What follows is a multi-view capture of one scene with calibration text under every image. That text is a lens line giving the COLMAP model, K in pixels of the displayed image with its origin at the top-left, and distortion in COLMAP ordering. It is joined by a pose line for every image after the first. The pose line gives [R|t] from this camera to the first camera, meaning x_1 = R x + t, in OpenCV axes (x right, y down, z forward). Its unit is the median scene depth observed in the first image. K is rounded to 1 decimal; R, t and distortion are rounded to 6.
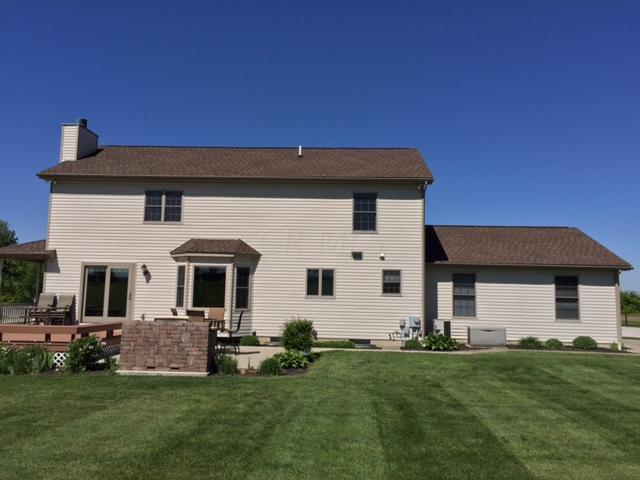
lens RADIAL K [[553.5, 0, 320.0], [0, 553.5, 240.0], [0, 0, 1]] dist [0.015143, -0.003663]
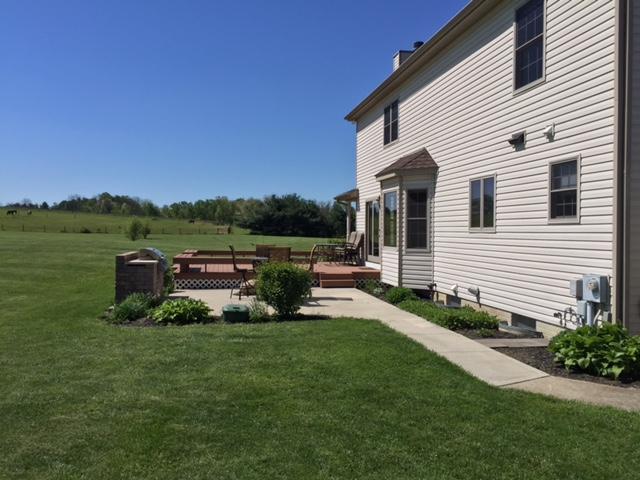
lens RADIAL K [[553.5, 0, 320.0], [0, 553.5, 240.0], [0, 0, 1]] dist [0.015143, -0.003663]
pose [[0.227157, -0.004761, -0.973847, 0.493701], [0.097204, 0.995105, 0.017808, 0.087634], [0.968995, -0.098707, 0.226508, 0.720309]]
